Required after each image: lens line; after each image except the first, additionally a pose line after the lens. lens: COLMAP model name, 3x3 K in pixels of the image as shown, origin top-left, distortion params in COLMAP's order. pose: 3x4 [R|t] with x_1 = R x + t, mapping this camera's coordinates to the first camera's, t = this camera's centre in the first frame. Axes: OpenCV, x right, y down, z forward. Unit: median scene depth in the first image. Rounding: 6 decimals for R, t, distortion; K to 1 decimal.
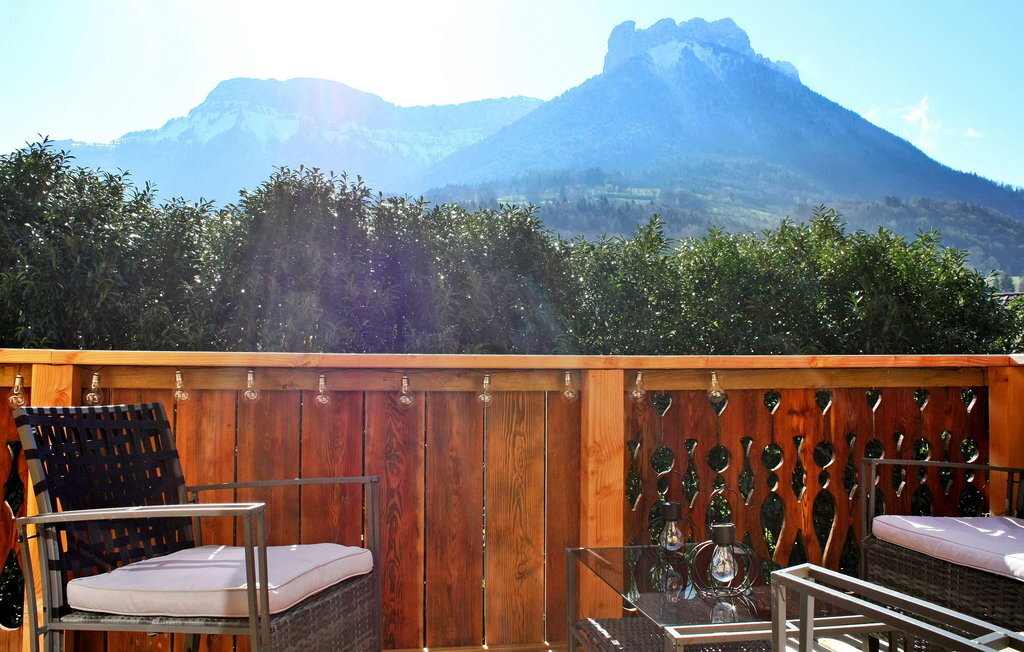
lens RADIAL K [[894.5, 0, 512.0], [0, 894.5, 326.0], [0, 0, 1]] dist [-0.175453, 0.170554]
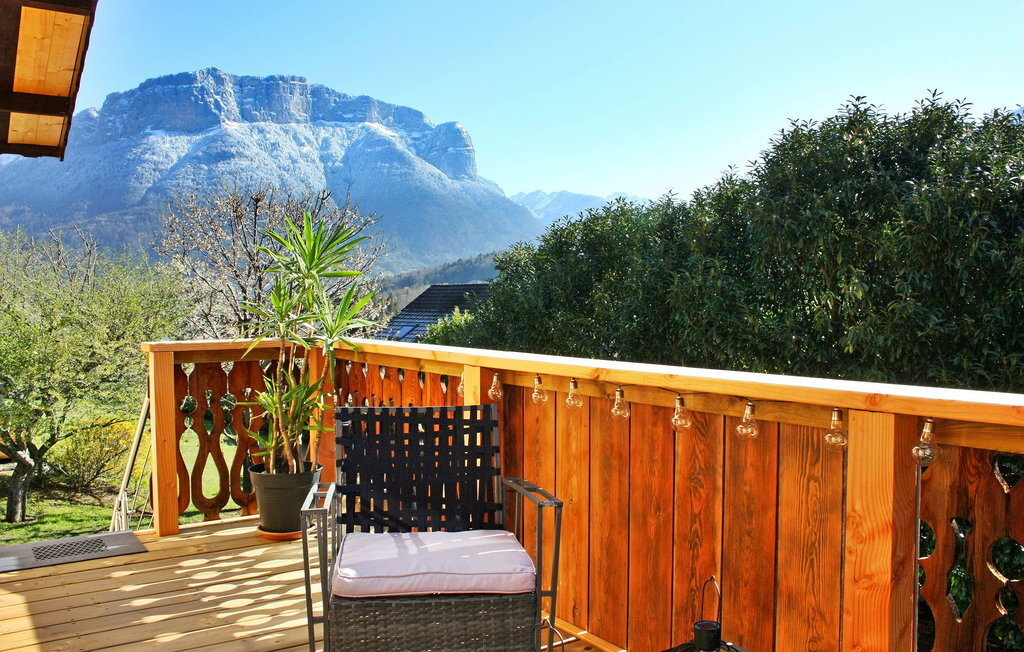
lens RADIAL K [[857.8, 0, 509.9], [0, 857.8, 315.1], [0, 0, 1]] dist [-0.167357, 0.151962]
pose [[0.410239, 0.012095, -0.911898, 0.581890], [0.053418, 0.997877, 0.037266, -0.066169], [0.910412, -0.064000, 0.408721, 0.472761]]
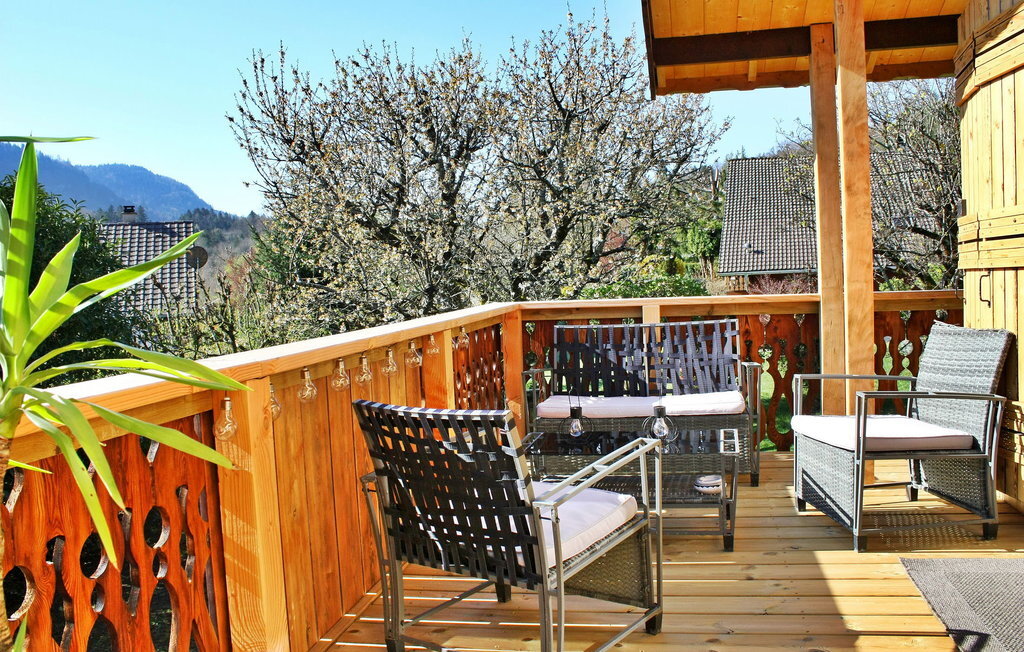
lens RADIAL K [[857.8, 0, 509.9], [0, 857.8, 315.1], [0, 0, 1]] dist [-0.167357, 0.151962]
pose [[0.375730, -0.064327, 0.924494, -1.059834], [-0.004777, 0.997440, 0.071345, -0.067460], [-0.926717, -0.031223, 0.374461, 0.416464]]
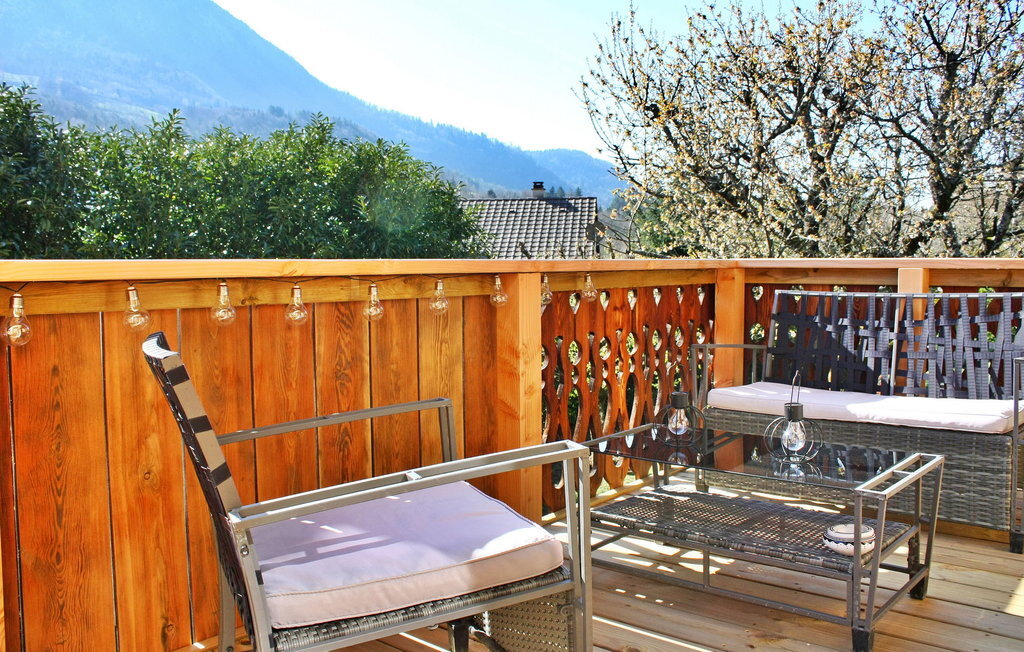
lens RADIAL K [[849.2, 0, 511.8], [0, 849.2, 312.6], [0, 0, 1]] dist [-0.167834, 0.144813]
pose [[0.770792, -0.043552, 0.635597, -0.530115], [-0.022718, 0.995147, 0.095739, 0.000642], [-0.636682, -0.088234, 0.766062, 0.255837]]
